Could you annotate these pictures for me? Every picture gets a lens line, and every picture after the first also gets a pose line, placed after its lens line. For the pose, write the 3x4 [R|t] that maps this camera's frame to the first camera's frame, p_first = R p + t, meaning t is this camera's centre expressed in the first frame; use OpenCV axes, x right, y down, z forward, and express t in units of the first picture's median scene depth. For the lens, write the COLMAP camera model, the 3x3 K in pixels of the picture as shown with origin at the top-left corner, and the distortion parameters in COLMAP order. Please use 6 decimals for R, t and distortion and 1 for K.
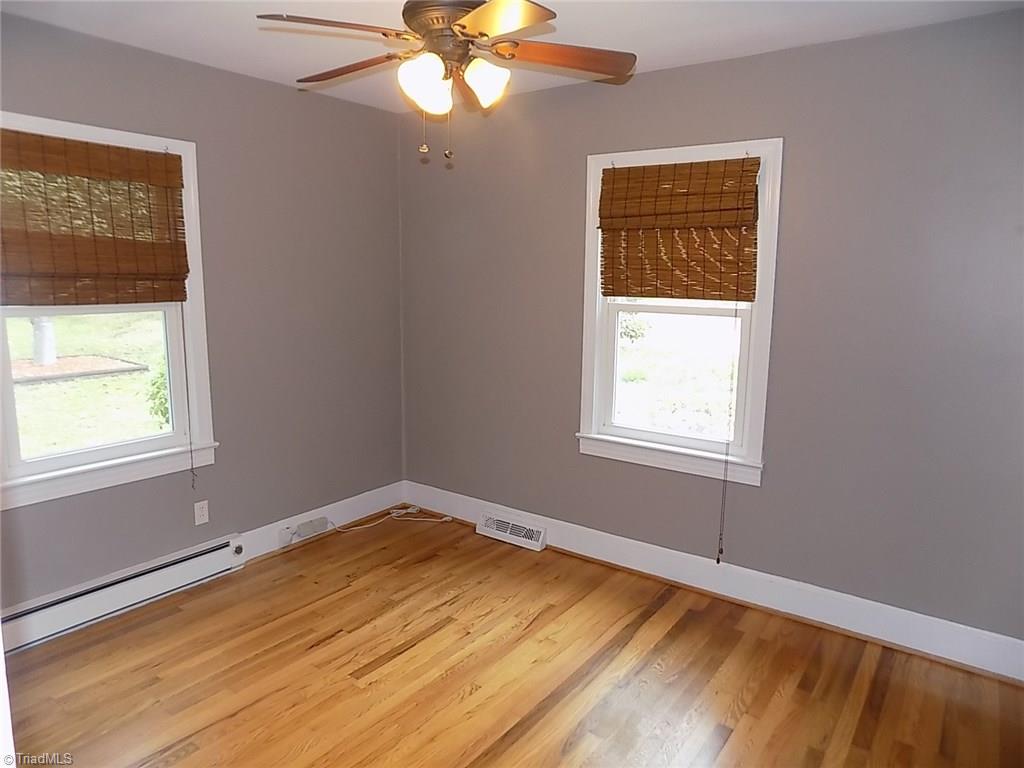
lens RADIAL K [[683.2, 0, 510.7], [0, 683.2, 380.4], [0, 0, 1]] dist [-0.081114, 0.072565]
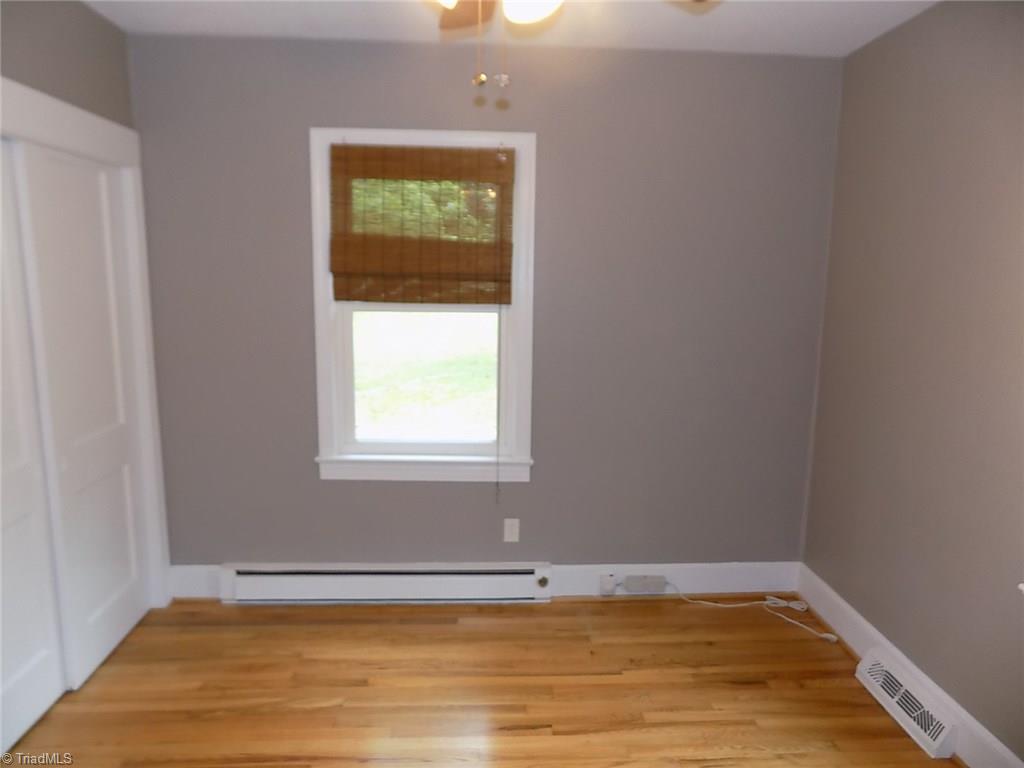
lens RADIAL K [[683.2, 0, 510.7], [0, 683.2, 380.4], [0, 0, 1]] dist [-0.081114, 0.072565]
pose [[0.628594, 0.117728, -0.768771, 0.235542], [-0.130872, 0.990393, 0.044657, -0.050302], [0.766643, 0.072540, 0.637963, 0.367458]]
